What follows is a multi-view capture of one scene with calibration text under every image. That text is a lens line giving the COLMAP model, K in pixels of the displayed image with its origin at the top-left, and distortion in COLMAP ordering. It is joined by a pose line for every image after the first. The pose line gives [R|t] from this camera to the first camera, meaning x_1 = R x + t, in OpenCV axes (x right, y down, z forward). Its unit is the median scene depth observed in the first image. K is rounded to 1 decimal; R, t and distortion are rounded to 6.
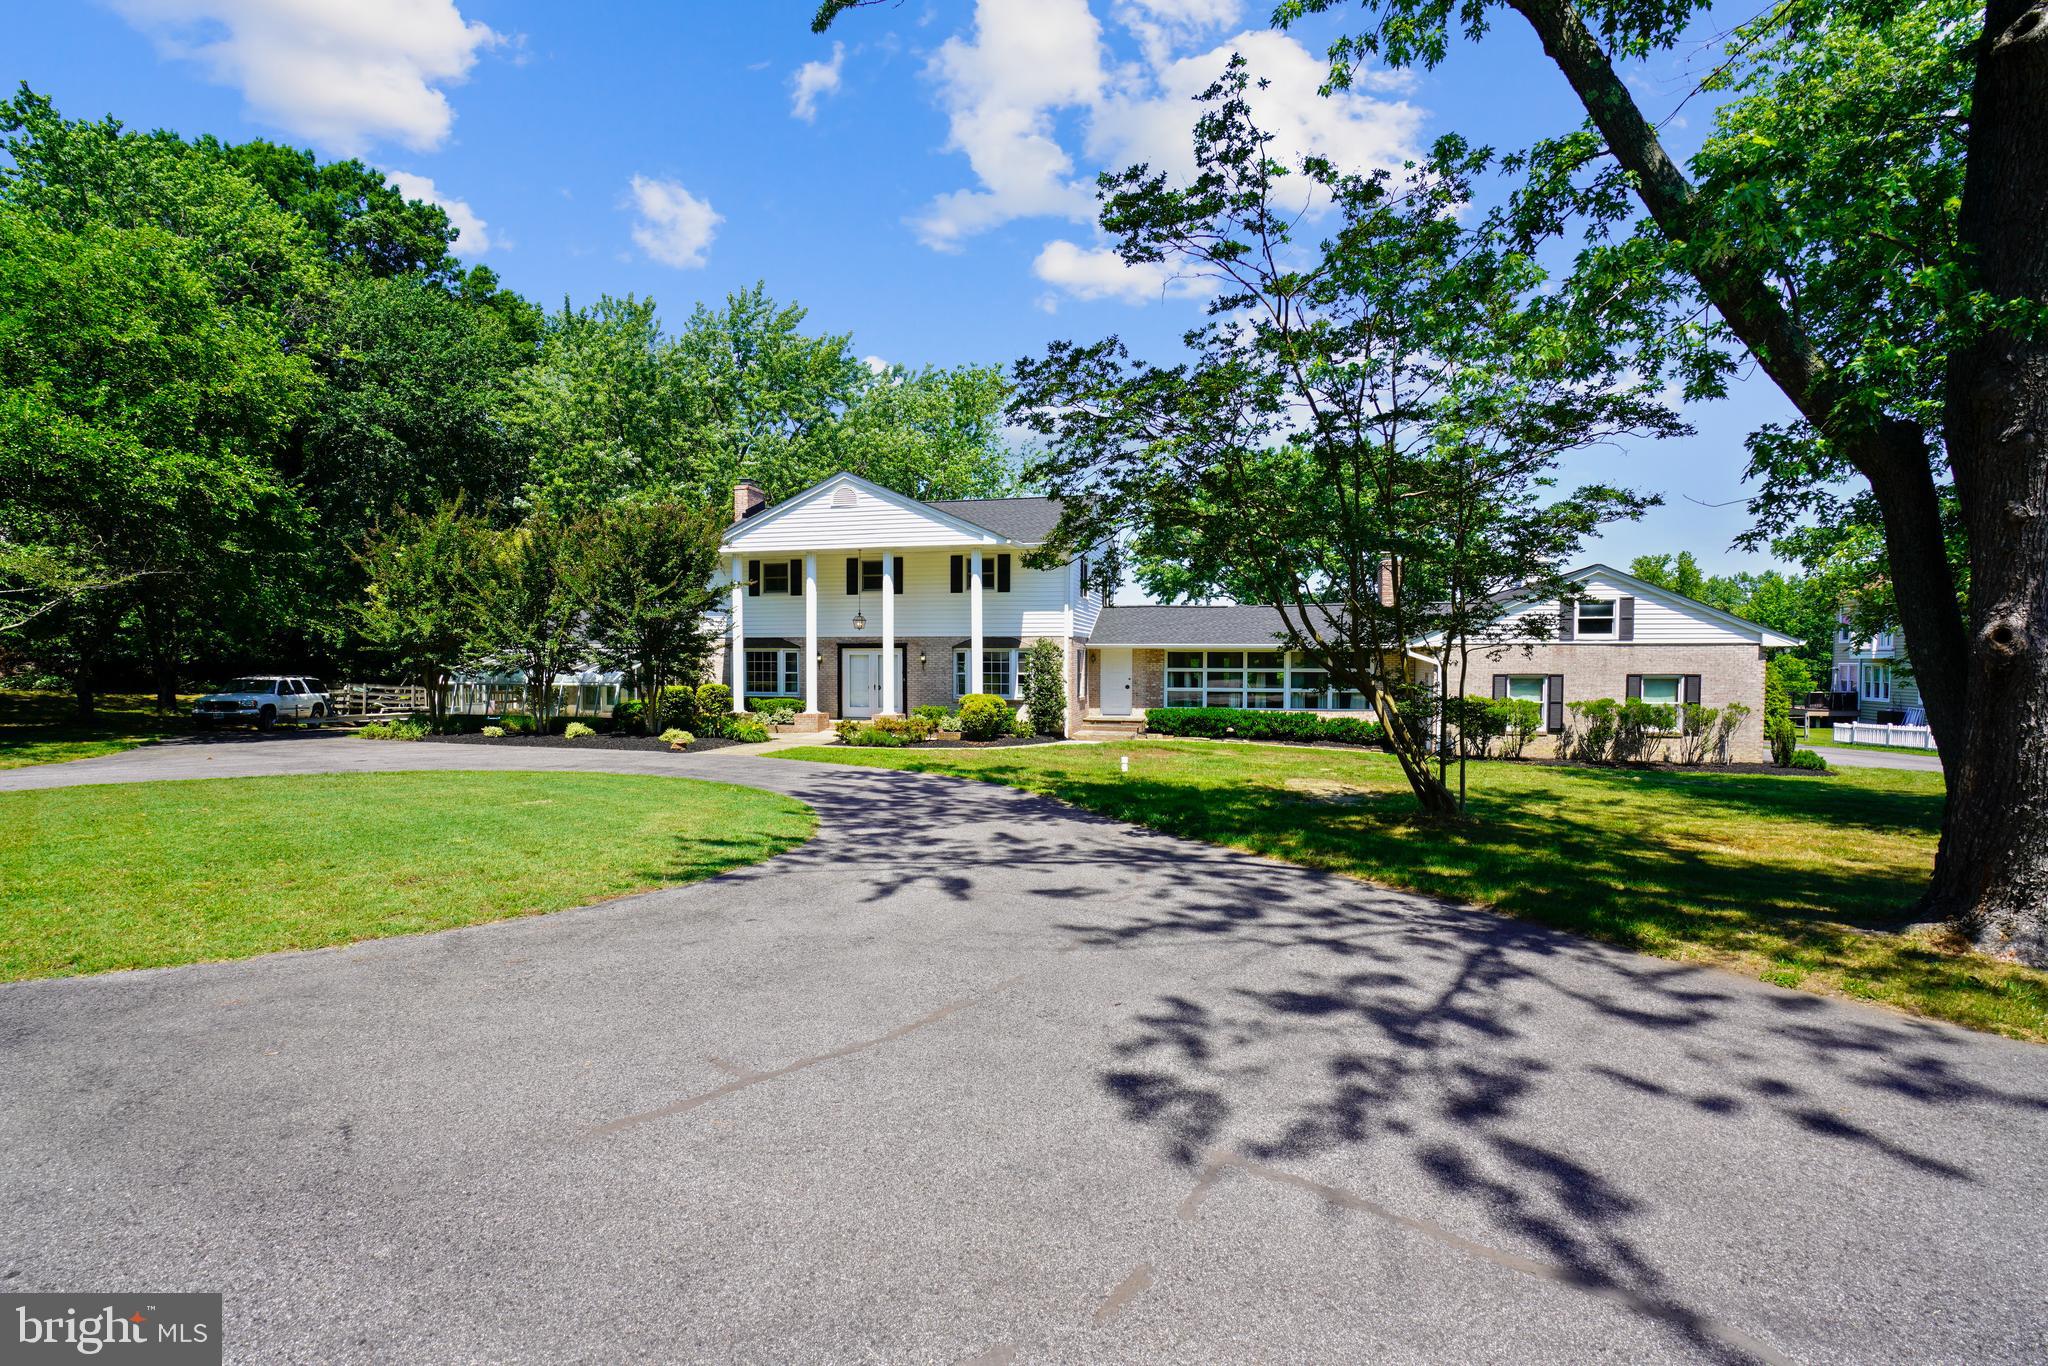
lens RADIAL K [[1079.6, 0, 1024.3], [0, 1079.6, 648.5], [0, 0, 1]] dist [0.000454, 0.000035]
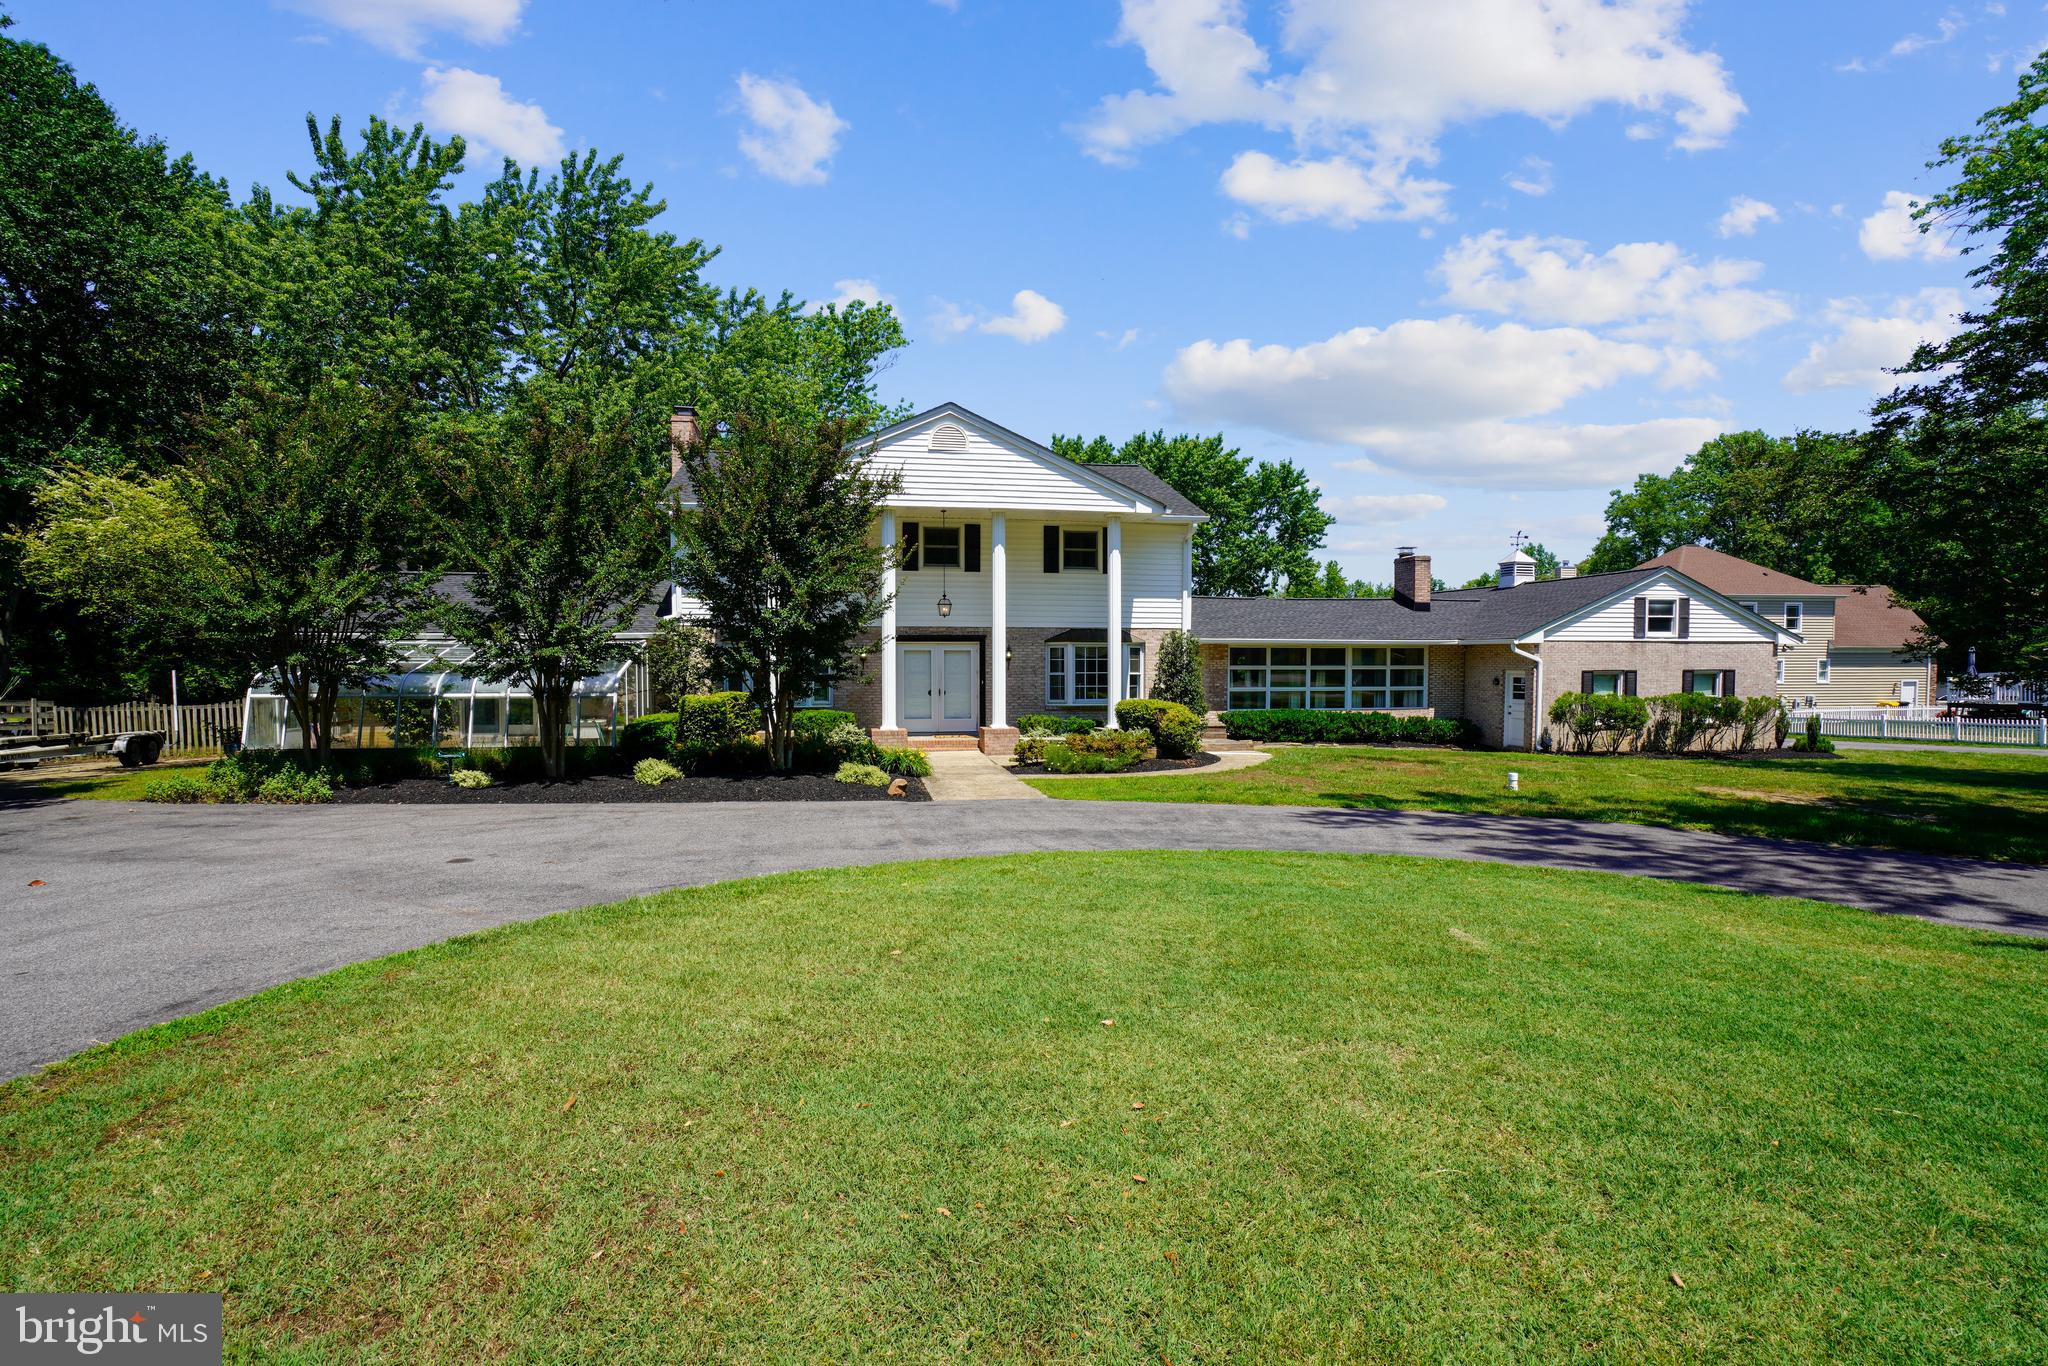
lens RADIAL K [[1079.6, 0, 1024.3], [0, 1079.6, 648.5], [0, 0, 1]] dist [0.000454, 0.000035]
pose [[0.906219, 0.001489, 0.422807, -0.435770], [-0.004479, 0.999972, 0.006078, -0.000911], [-0.422786, -0.007401, 0.906199, 0.278768]]
